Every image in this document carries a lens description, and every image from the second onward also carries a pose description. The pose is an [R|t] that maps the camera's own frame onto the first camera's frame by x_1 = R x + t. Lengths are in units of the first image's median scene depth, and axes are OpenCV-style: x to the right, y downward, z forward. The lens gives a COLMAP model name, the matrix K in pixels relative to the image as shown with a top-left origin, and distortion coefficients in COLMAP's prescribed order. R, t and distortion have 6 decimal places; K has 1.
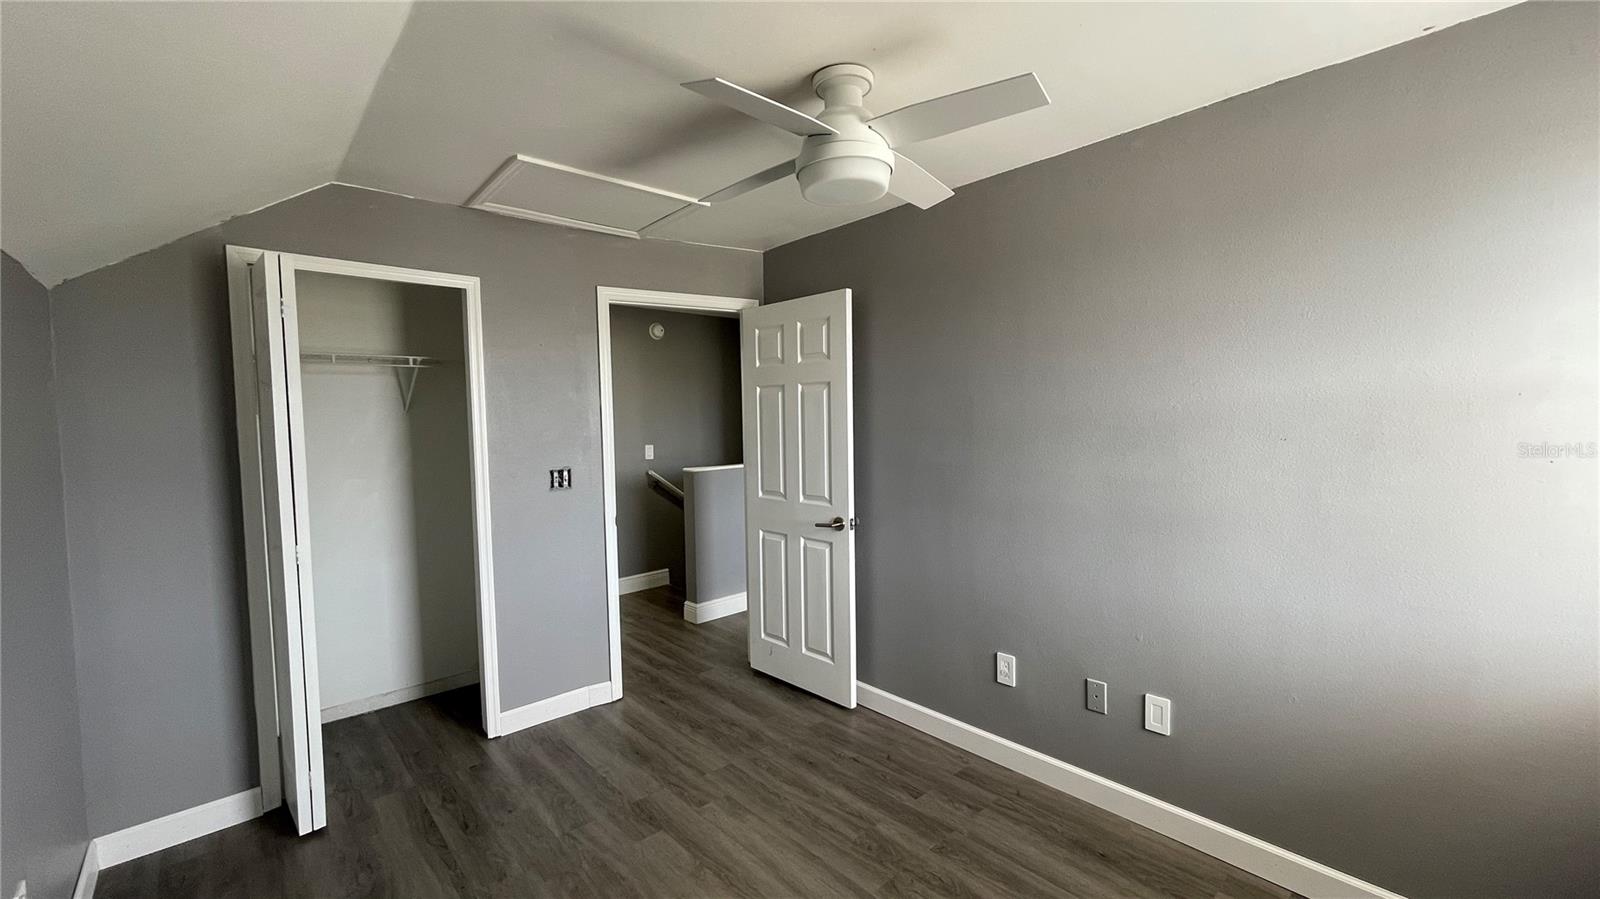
lens RADIAL K [[640.0, 0, 800.0], [0, 640.0, 449.5], [0, 0, 1]] dist [0.000353, 0.000047]
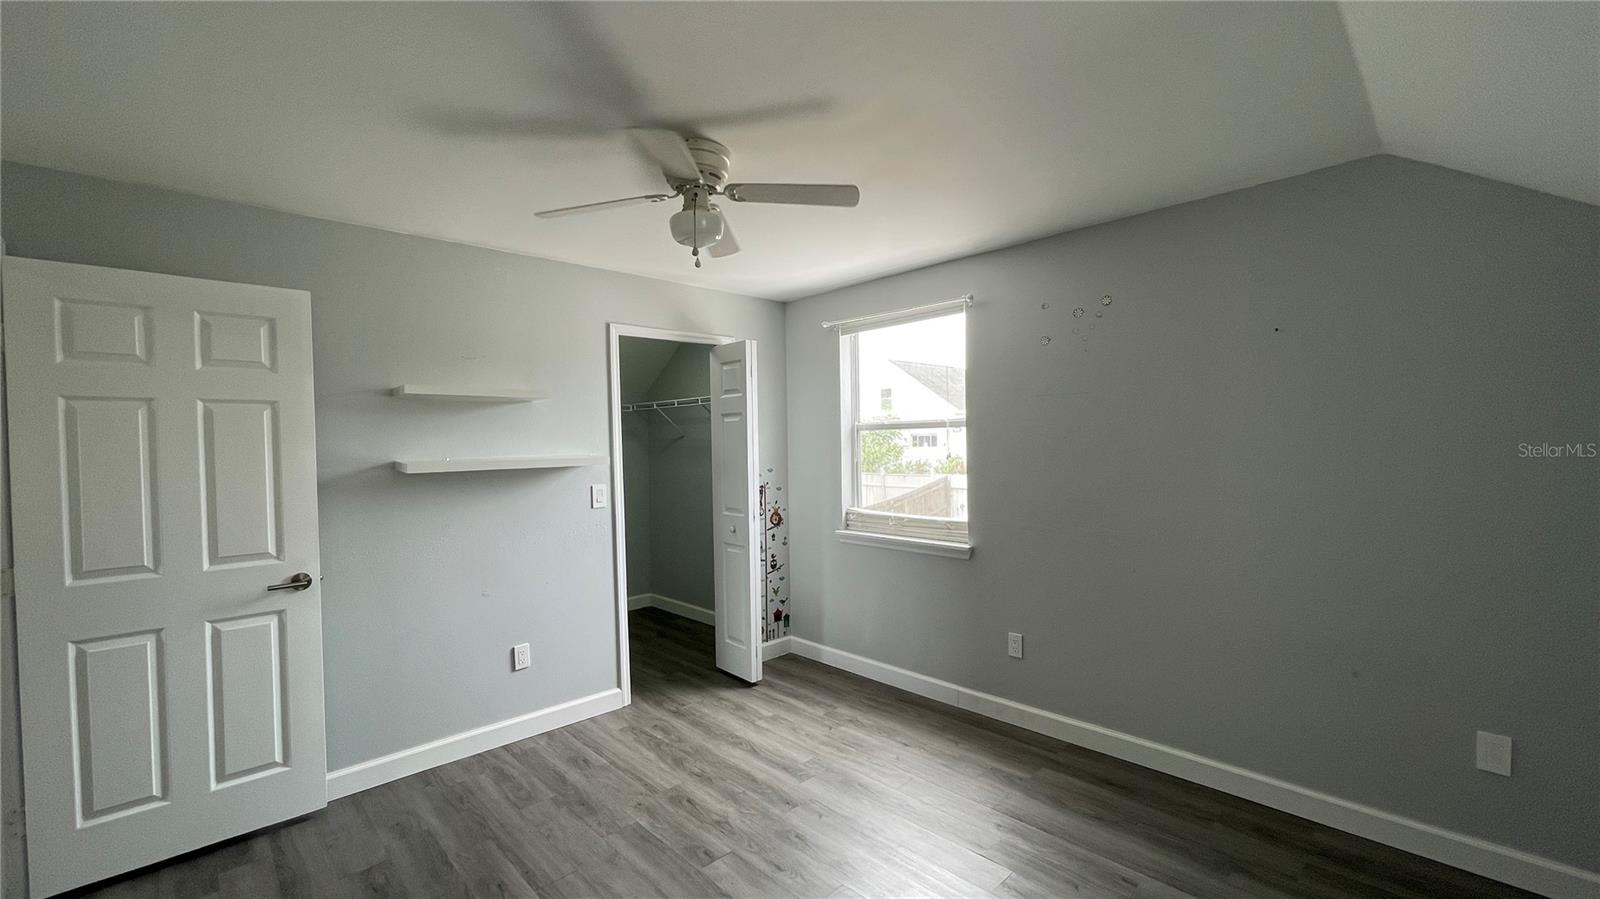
lens RADIAL K [[640.0, 0, 800.0], [0, 640.0, 449.5], [0, 0, 1]] dist [0.000353, 0.000047]
pose [[-0.019421, 0.000986, 0.999811, -0.738967], [0.072067, 0.997400, 0.000416, -0.002505], [-0.997211, 0.072062, -0.019442, 0.381260]]
